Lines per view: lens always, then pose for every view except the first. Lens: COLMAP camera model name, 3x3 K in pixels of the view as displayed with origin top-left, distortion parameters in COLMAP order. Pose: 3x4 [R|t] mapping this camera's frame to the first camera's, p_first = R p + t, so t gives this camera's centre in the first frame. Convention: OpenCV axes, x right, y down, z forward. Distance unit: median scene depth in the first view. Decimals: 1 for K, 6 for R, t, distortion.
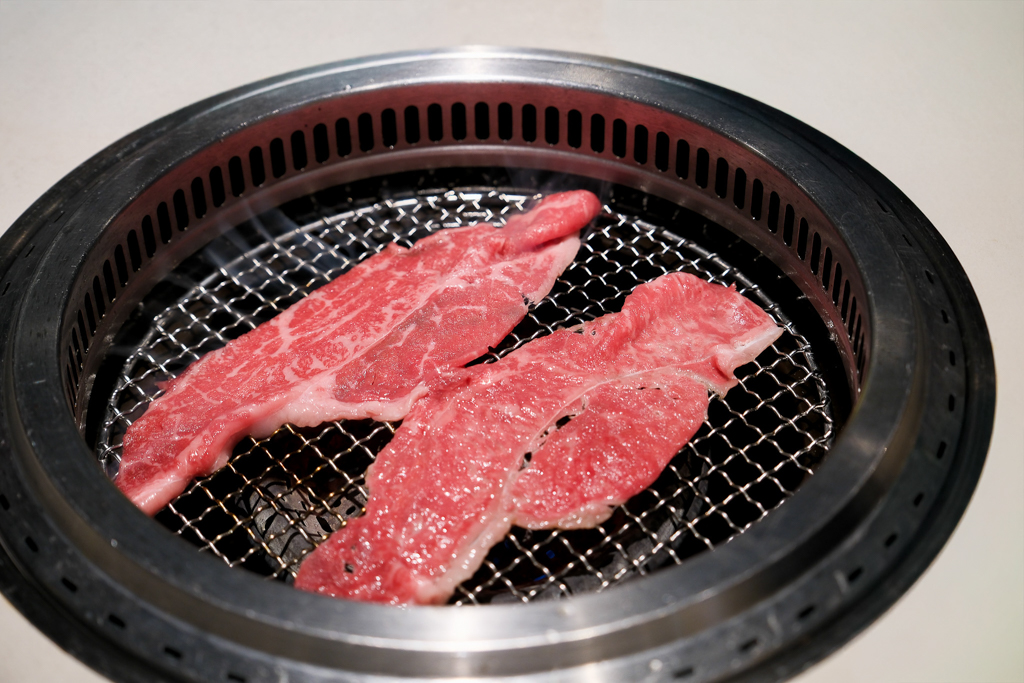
lens RADIAL K [[1753.8, 0, 512.0], [0, 1753.8, 341.5], [0, 0, 1]] dist [0.024998, 0.050183]
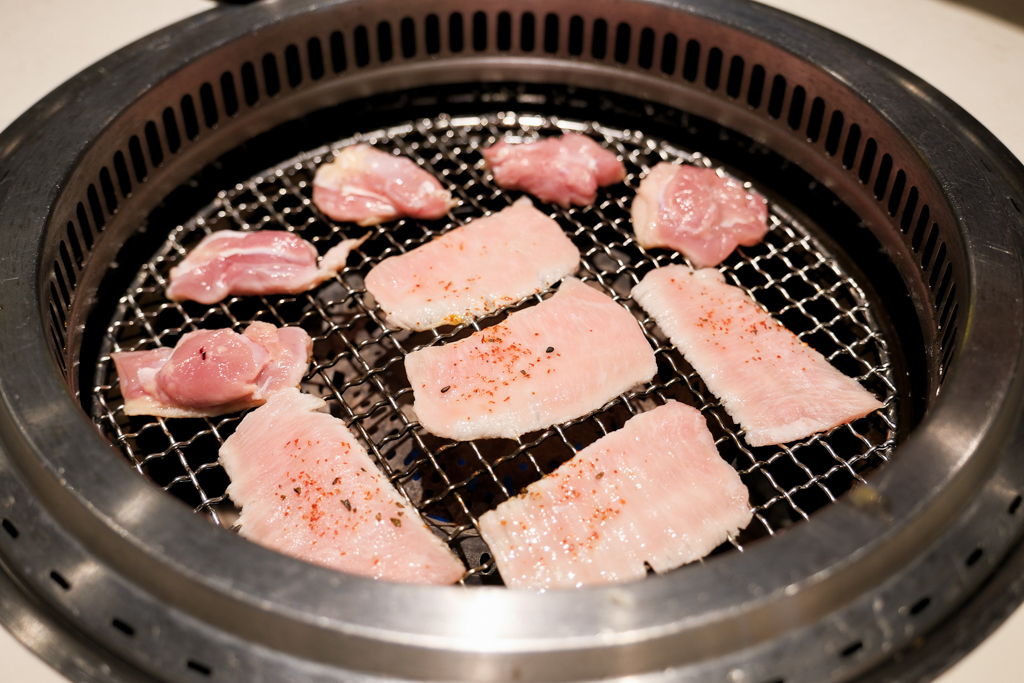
lens RADIAL K [[1176.4, 0, 512.0], [0, 1176.4, 341.5], [0, 0, 1]] dist [-0.010572, -0.010148]
pose [[0.999050, 0.042771, -0.008347, -0.017100], [-0.042172, 0.997175, 0.062162, 0.007486], [0.010982, -0.061751, 0.998031, 0.429810]]
